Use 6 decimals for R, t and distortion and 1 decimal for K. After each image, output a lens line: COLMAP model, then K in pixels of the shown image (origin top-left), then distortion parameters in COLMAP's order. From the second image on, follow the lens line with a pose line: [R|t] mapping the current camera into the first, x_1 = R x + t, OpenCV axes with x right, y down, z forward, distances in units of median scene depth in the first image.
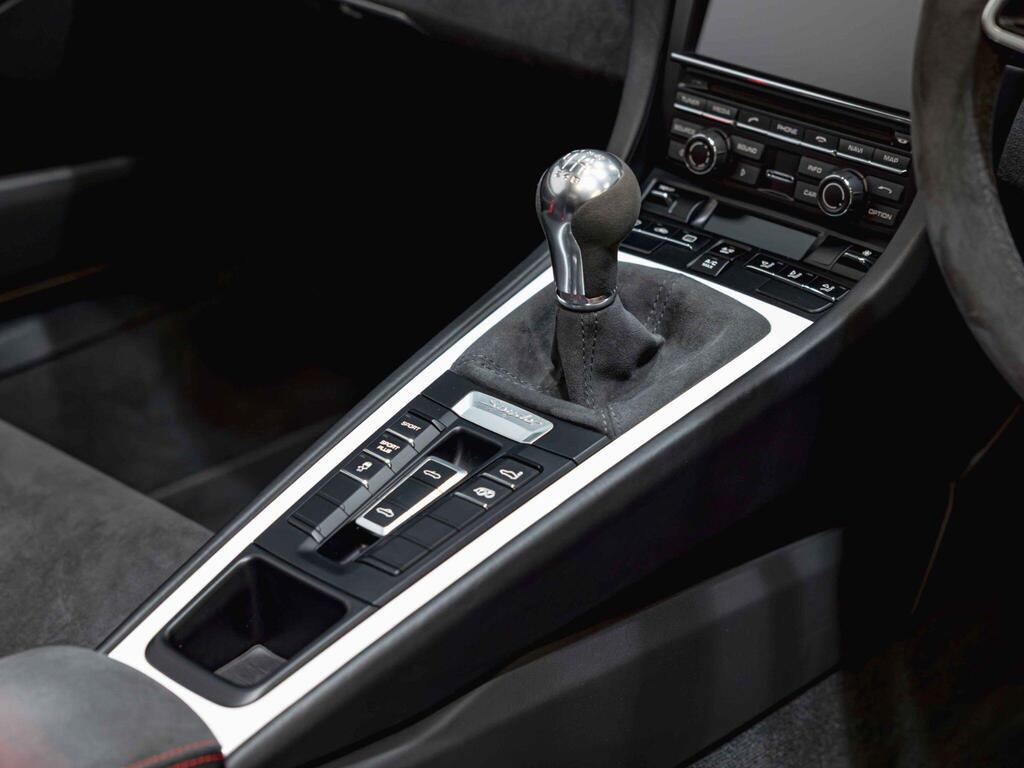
lens RADIAL K [[2224.7, 0, 512.0], [0, 2224.7, 384.0], [0, 0, 1]] dist [-0.018999, 0.298135]
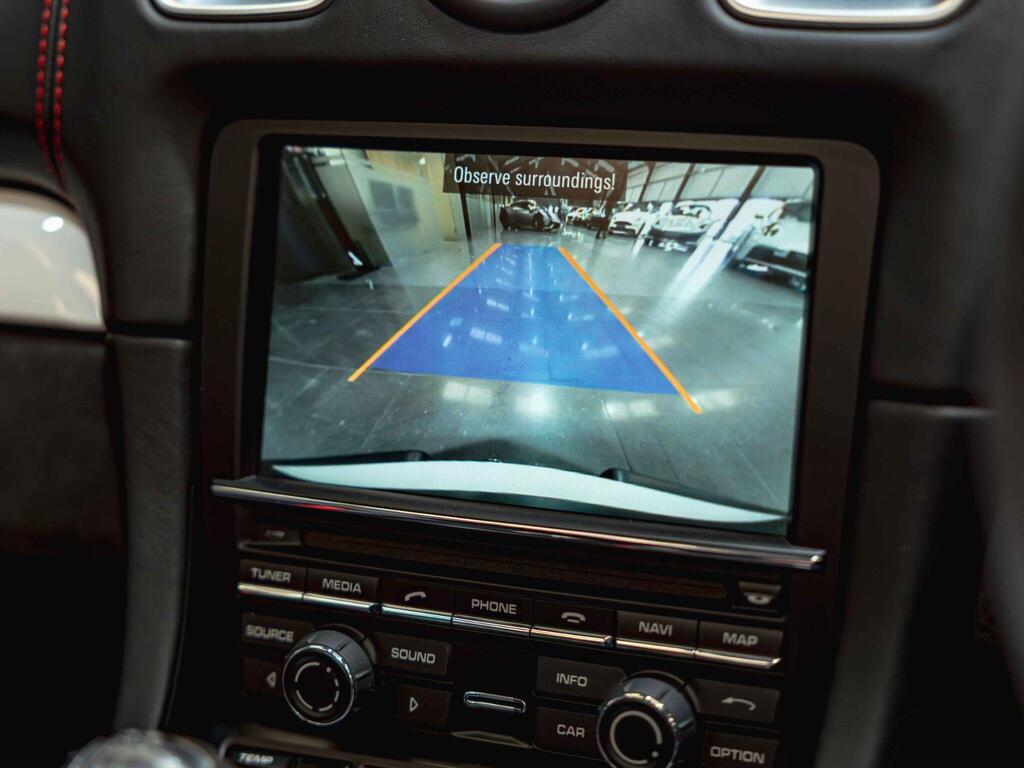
lens RADIAL K [[2224.7, 0, 512.0], [0, 2224.7, 384.0], [0, 0, 1]] dist [-0.018999, 0.298135]
pose [[0.946930, -0.178279, 0.267469, 0.008032], [0.208540, 0.973944, -0.089130, -0.123663], [-0.244610, 0.140178, 0.959435, 0.559483]]
